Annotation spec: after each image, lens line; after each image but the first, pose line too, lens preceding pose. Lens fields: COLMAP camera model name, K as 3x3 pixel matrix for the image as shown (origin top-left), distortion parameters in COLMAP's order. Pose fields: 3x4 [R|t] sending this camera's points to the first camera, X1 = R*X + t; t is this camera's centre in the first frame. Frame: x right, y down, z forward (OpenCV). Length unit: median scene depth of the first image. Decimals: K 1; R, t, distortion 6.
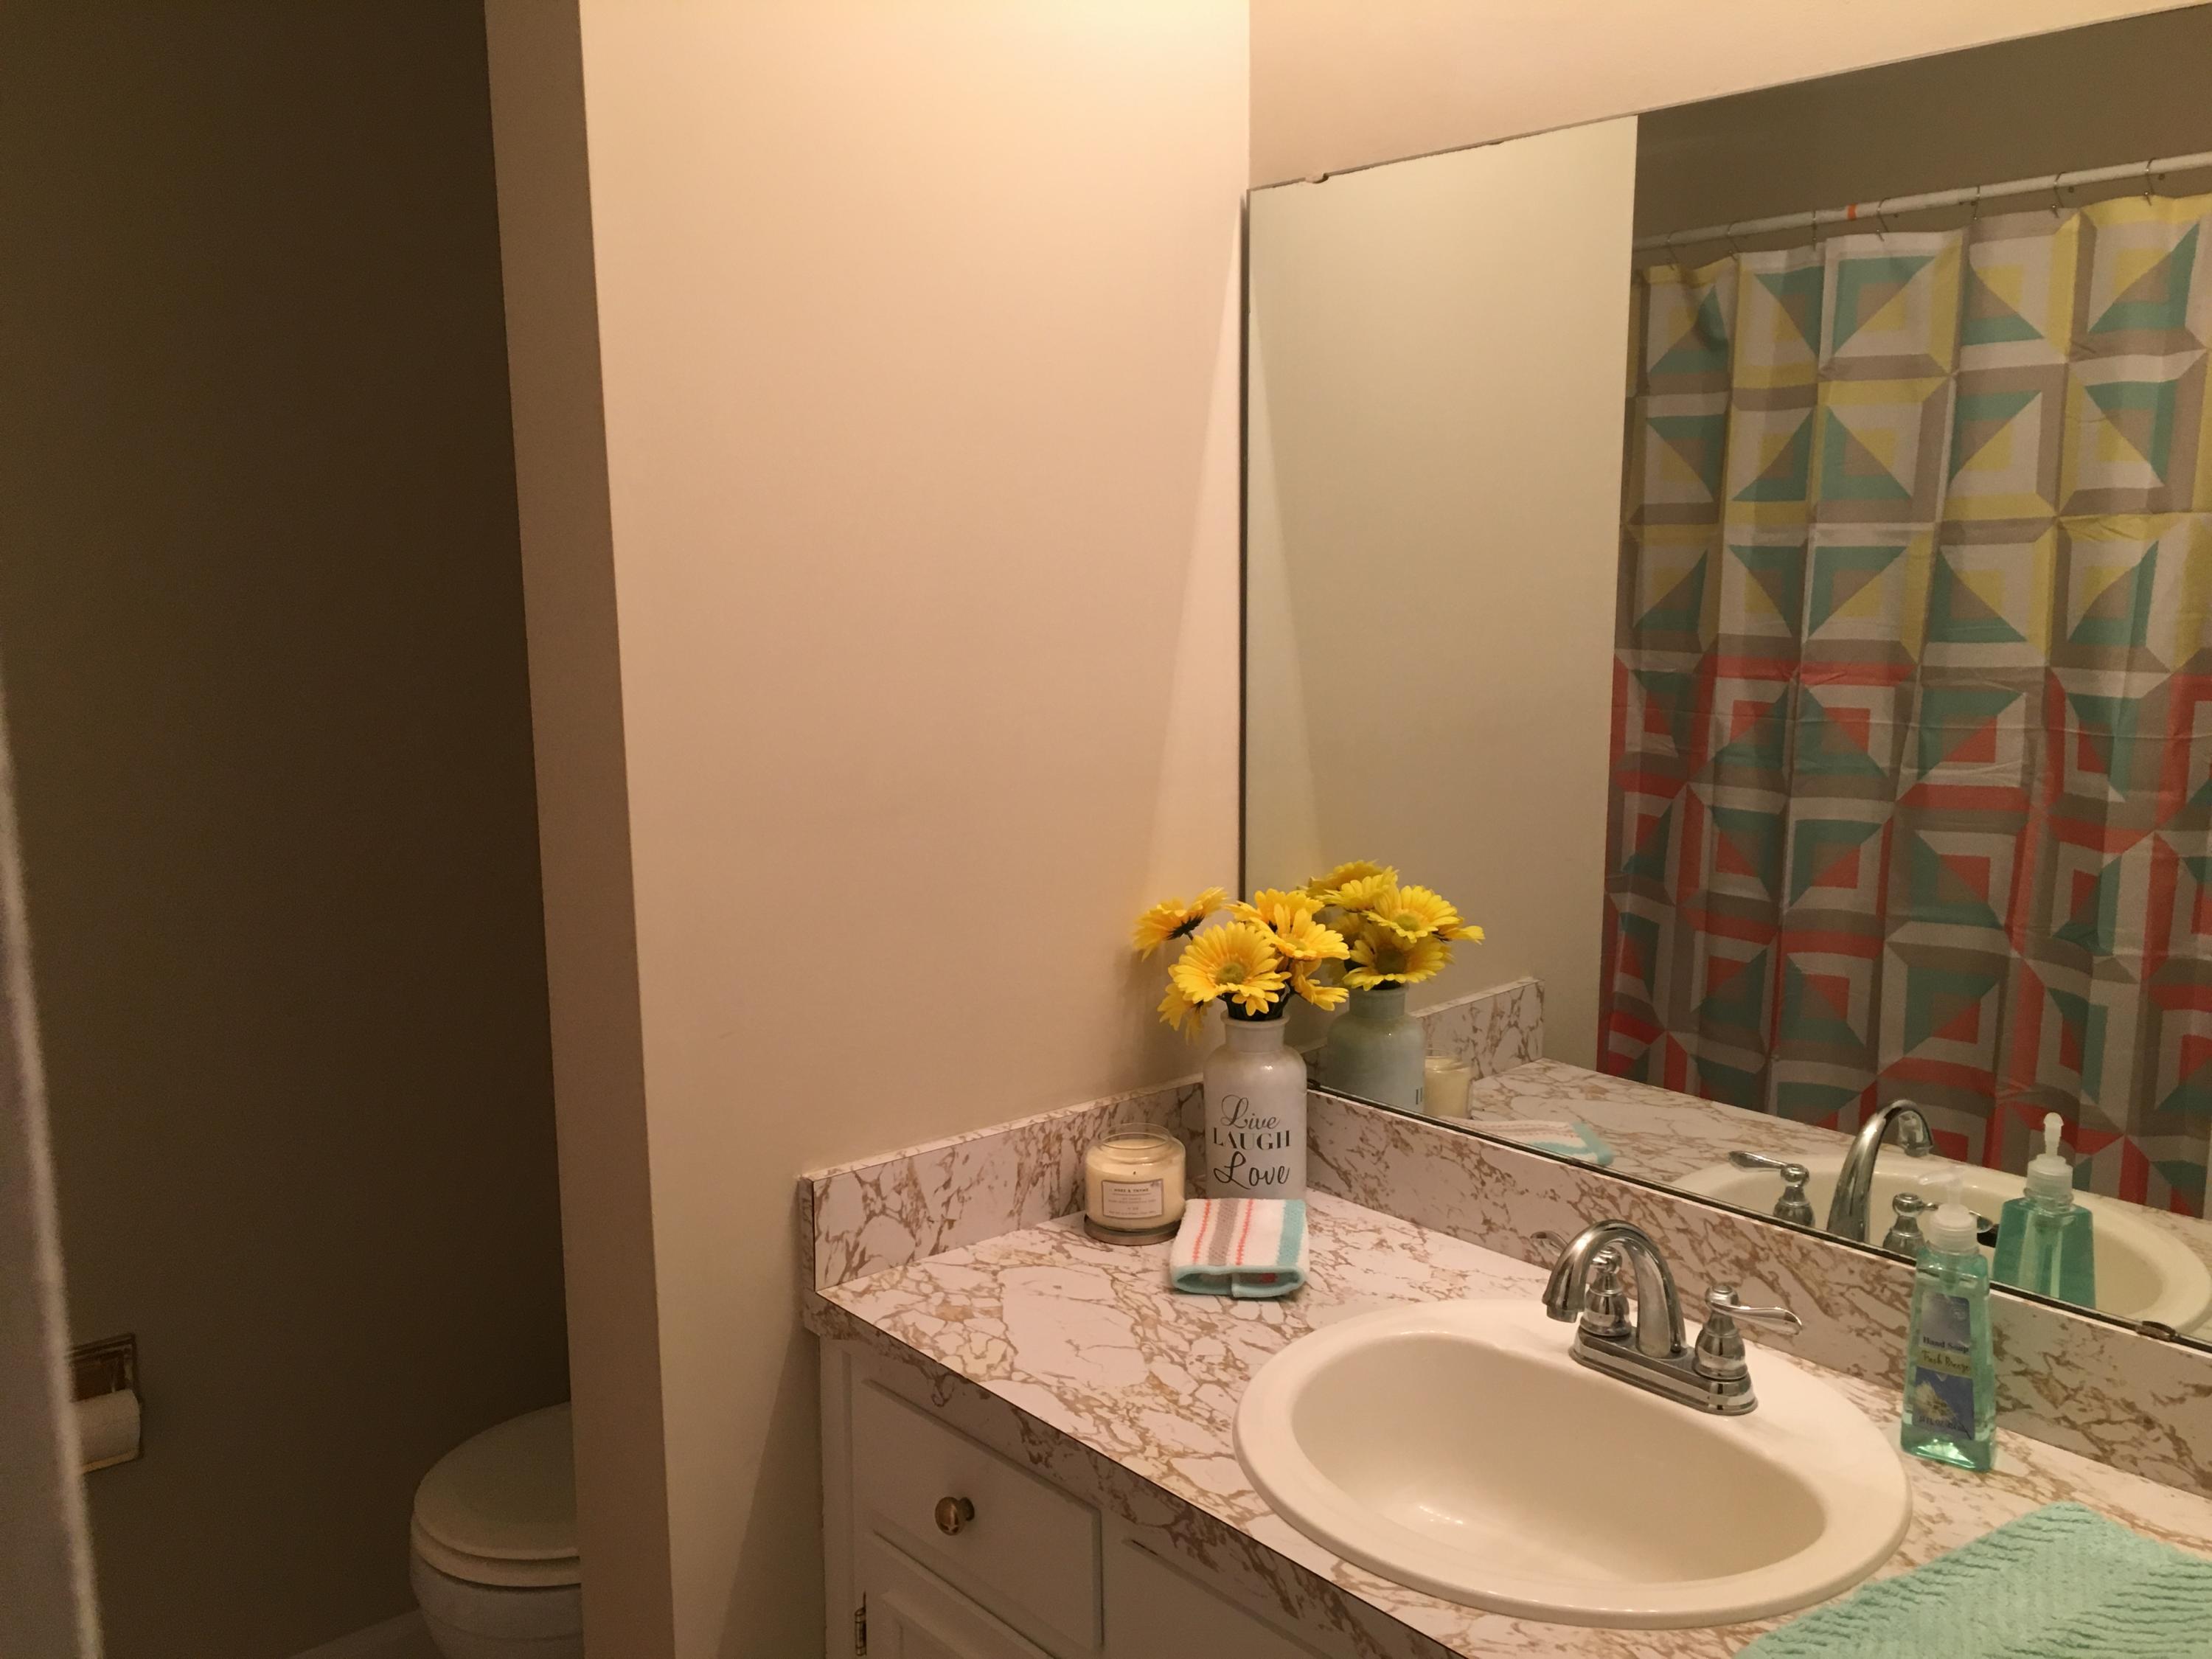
lens RADIAL K [[1861.3, 0, 1103.1], [0, 1861.3, 835.5], [0, 0, 1]] dist [0.085696, -0.093952]
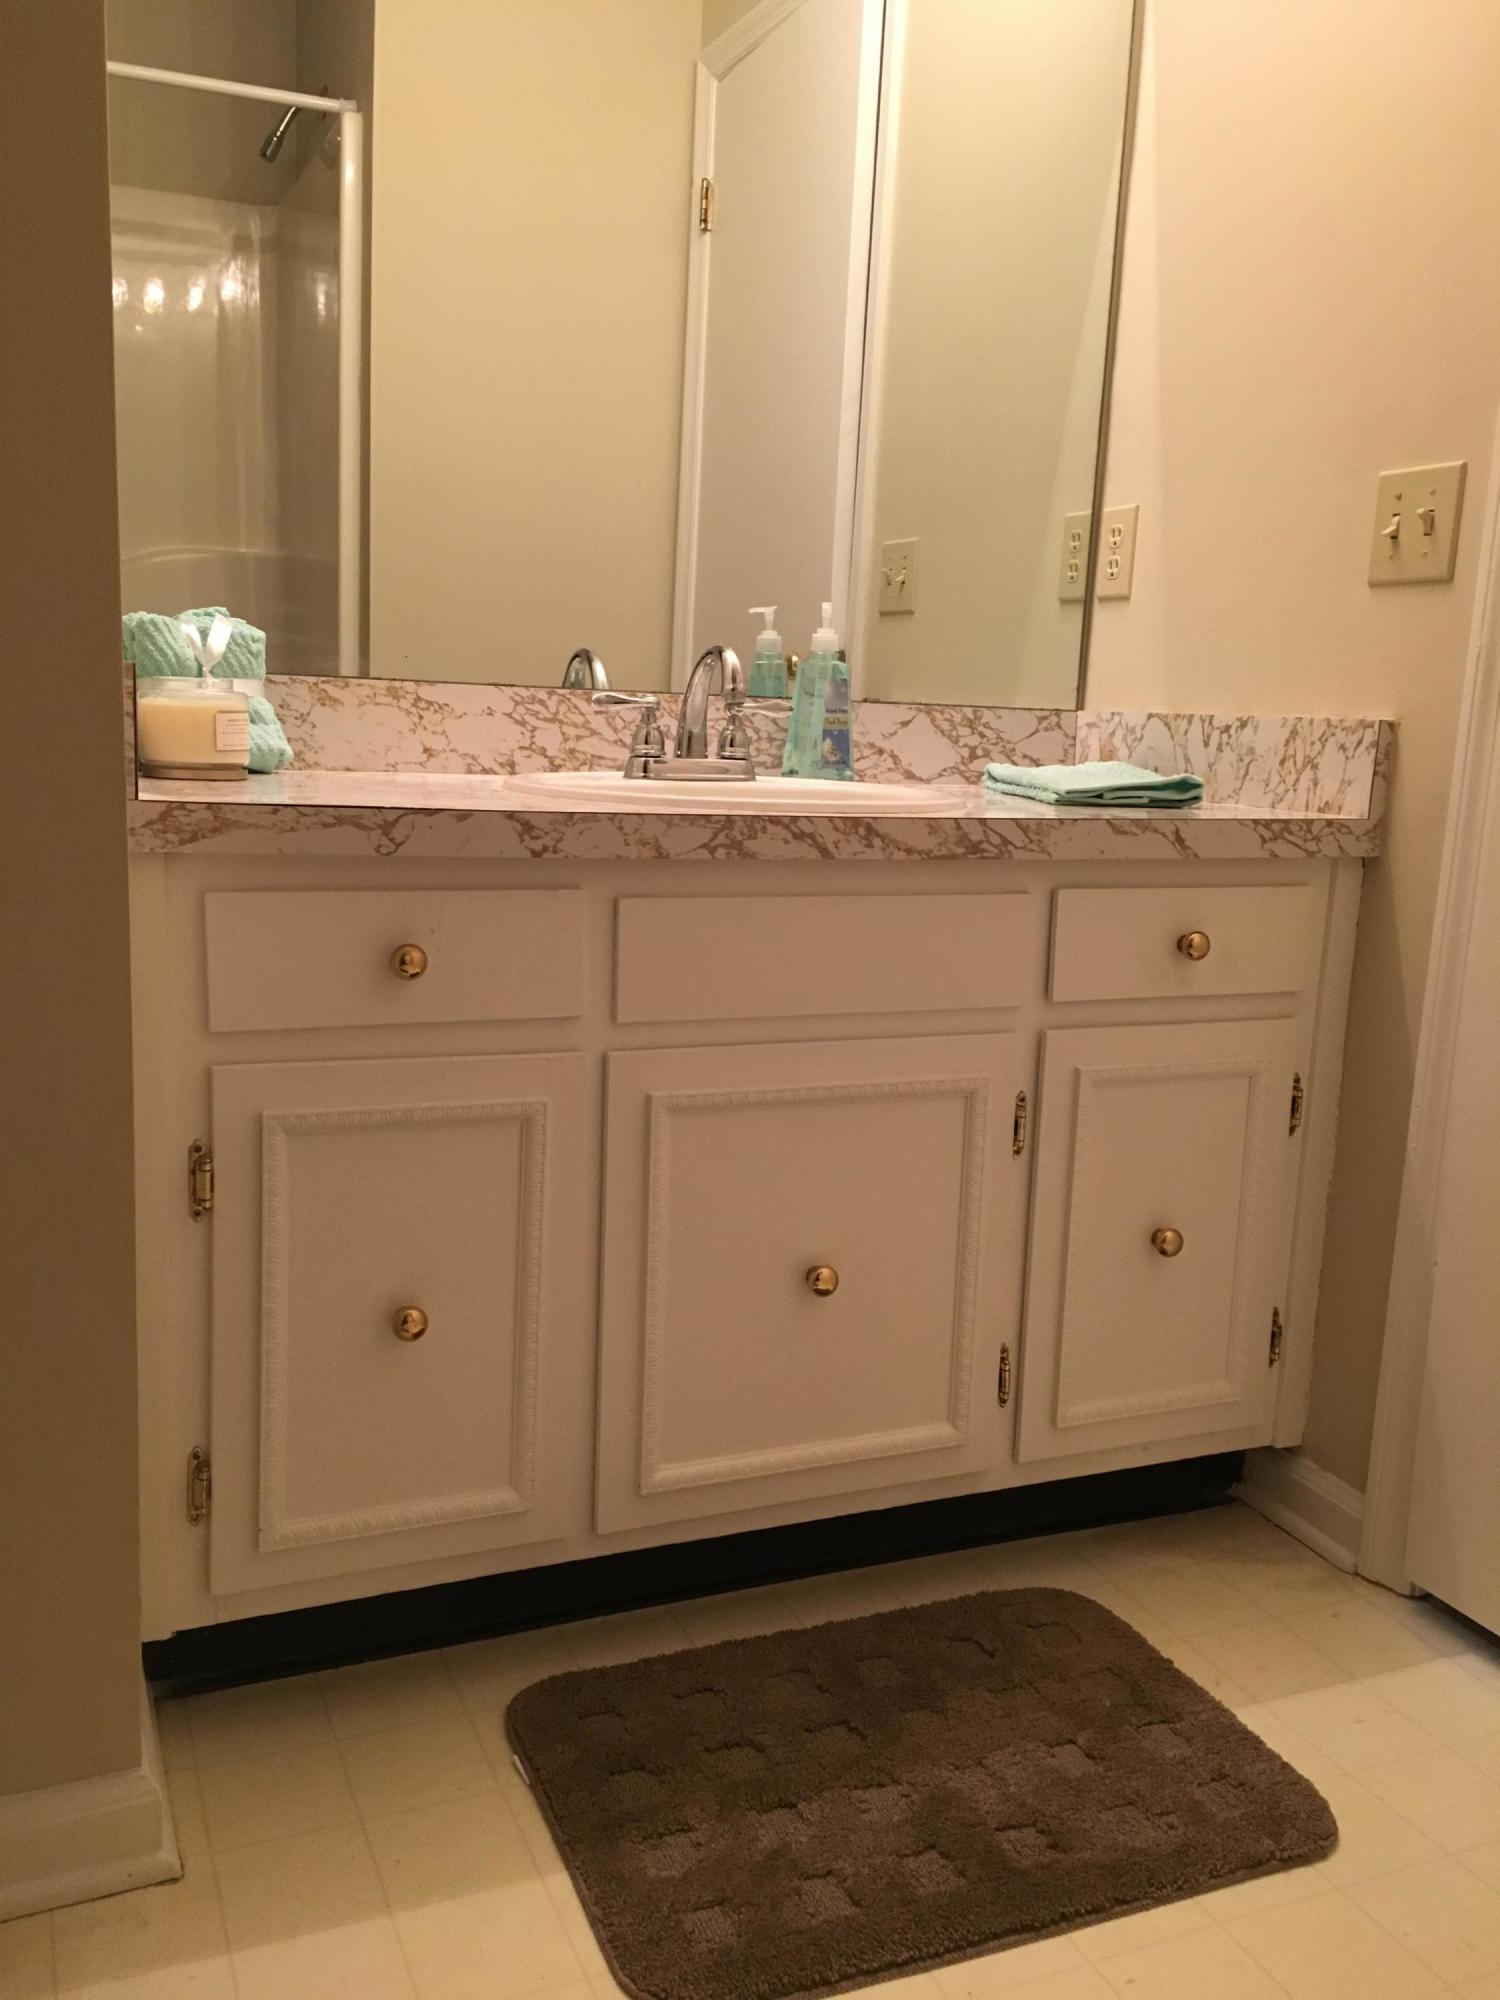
lens RADIAL K [[1682.9, 0, 748.4], [0, 1682.9, 997.7], [0, 0, 1]] dist [0.085696, -0.093952]
pose [[0.315800, -0.145906, 0.937540, -0.812147], [0.107161, 0.987268, 0.117549, 0.275919], [-0.942755, 0.063346, 0.327415, 0.503203]]
